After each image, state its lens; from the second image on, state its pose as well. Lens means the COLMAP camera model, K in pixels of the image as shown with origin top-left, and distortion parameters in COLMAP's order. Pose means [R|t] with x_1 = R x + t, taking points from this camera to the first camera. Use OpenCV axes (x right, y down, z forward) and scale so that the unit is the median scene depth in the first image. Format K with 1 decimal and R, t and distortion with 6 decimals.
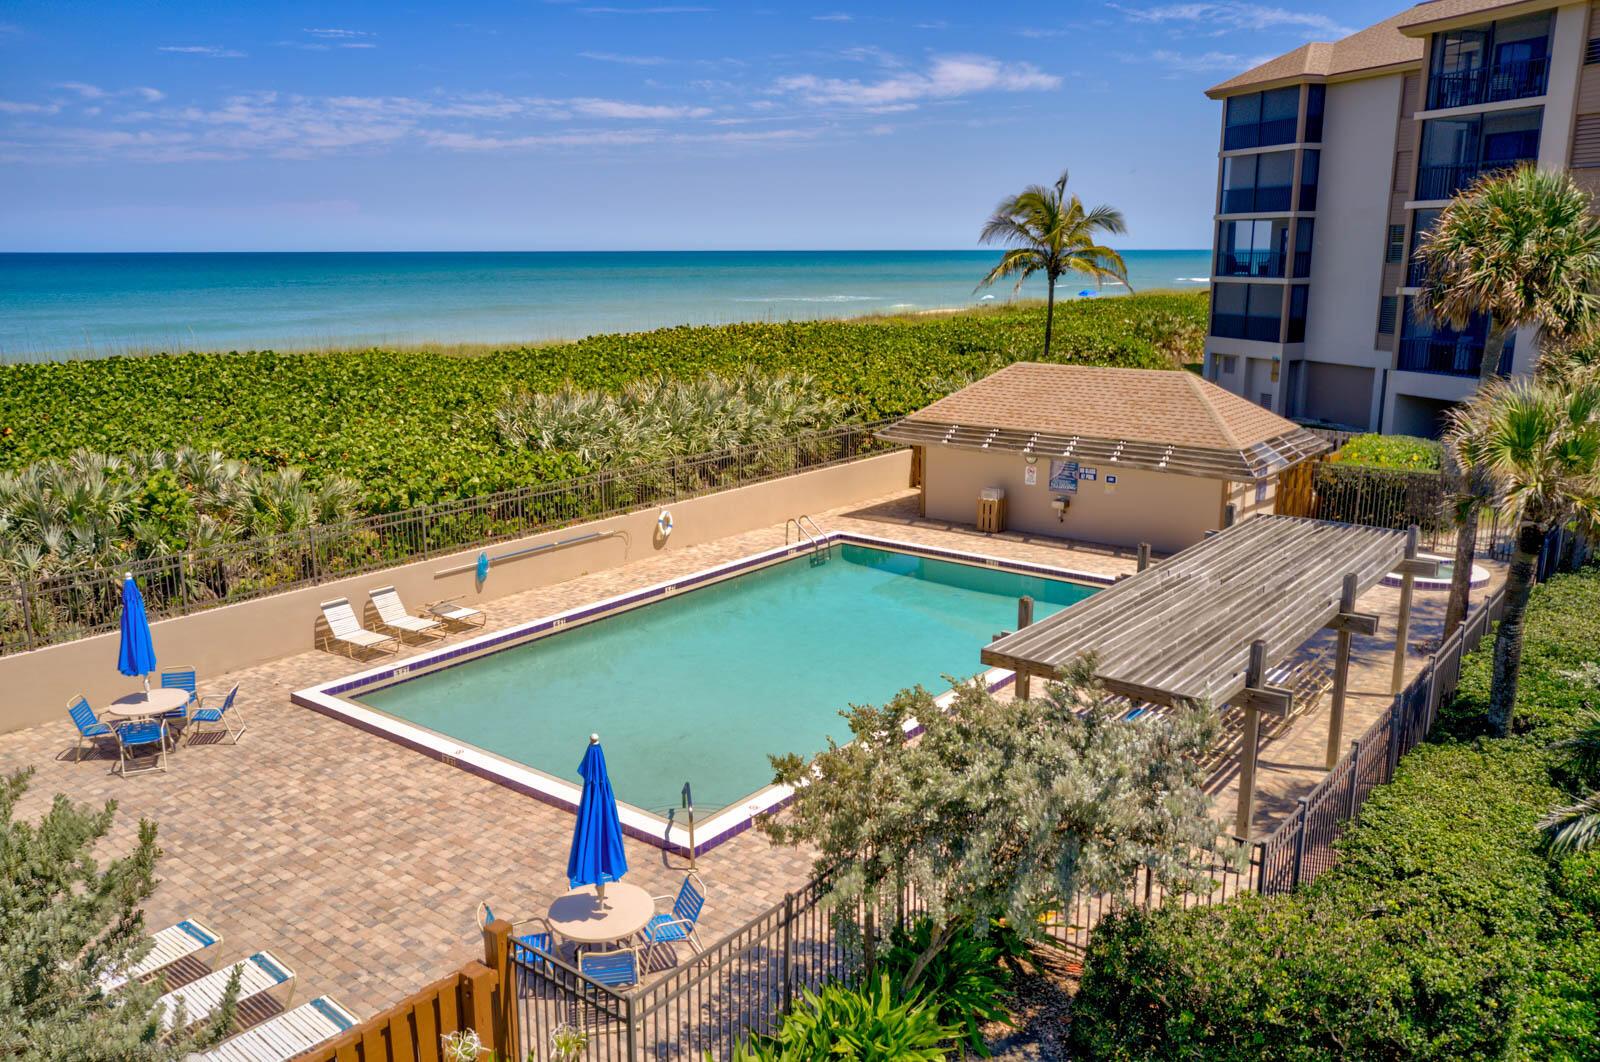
lens RADIAL K [[1230.1, 0, 808.9], [0, 1230.1, 531.0], [0, 0, 1]] dist [-0.023658, 0.022989]
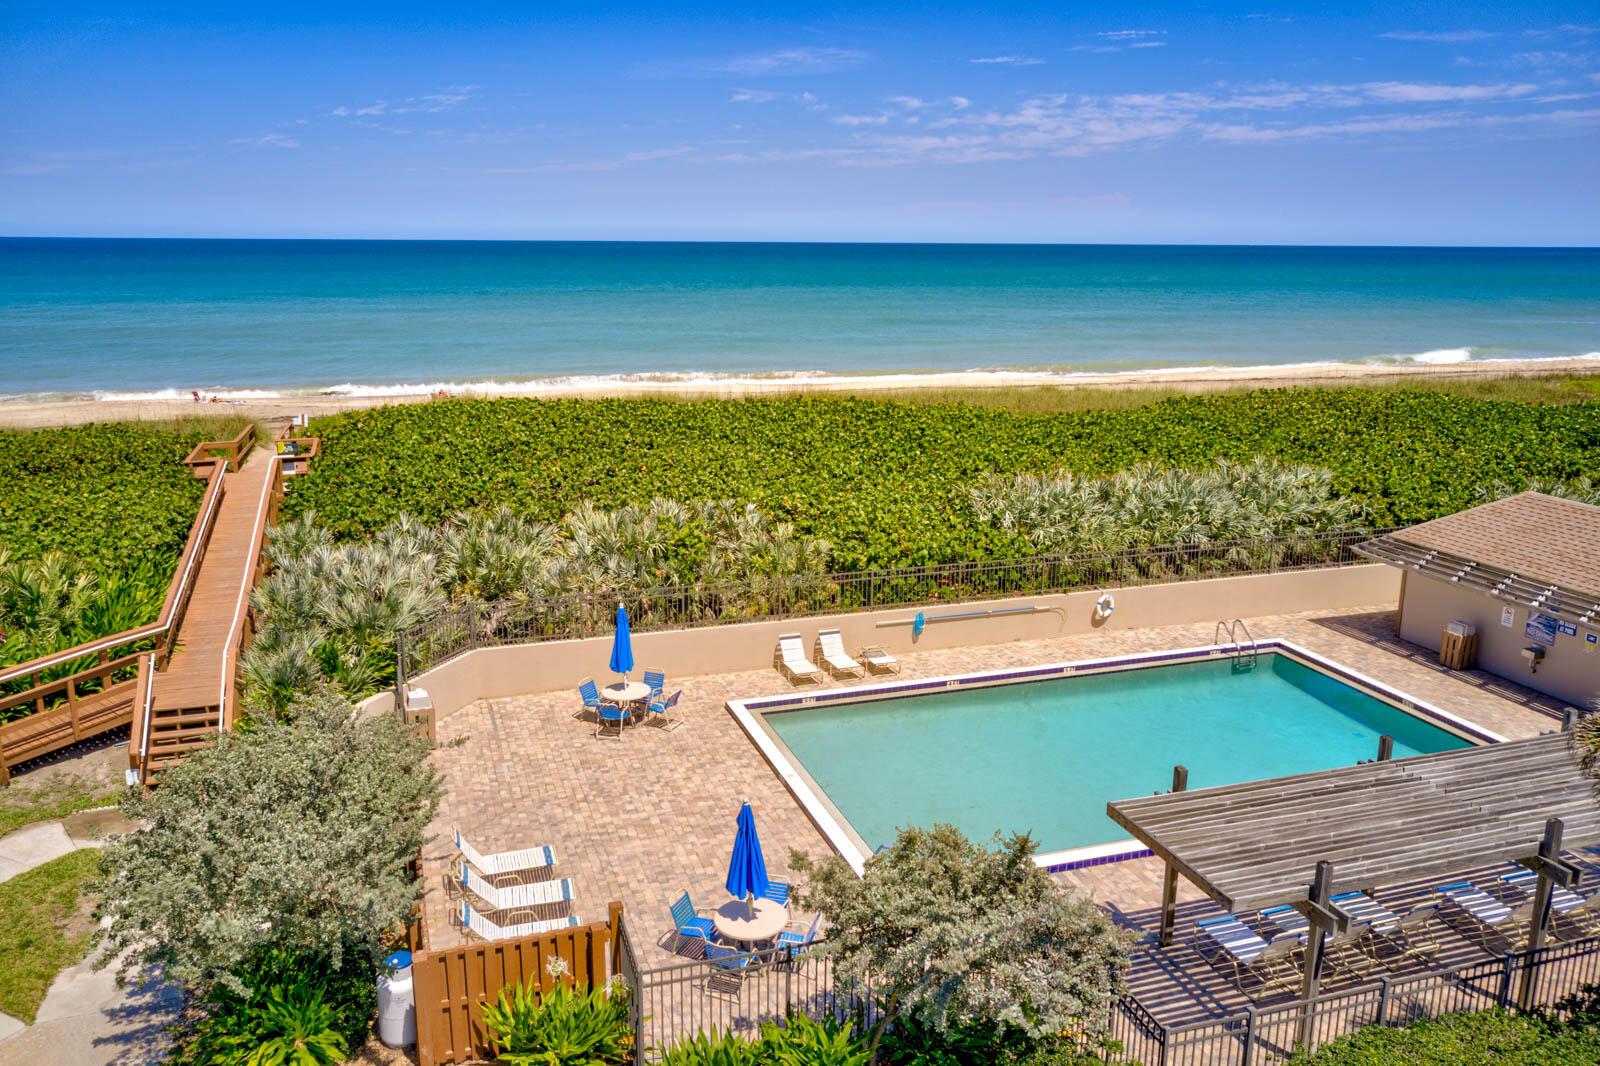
lens RADIAL K [[1230.1, 0, 804.3], [0, 1230.1, 533.1], [0, 0, 1]] dist [-0.023658, 0.022989]
pose [[0.827151, 0.134931, -0.545541, 0.240095], [-0.129944, 0.990362, 0.047928, -0.084206], [0.546750, 0.031246, 0.836712, -0.072627]]
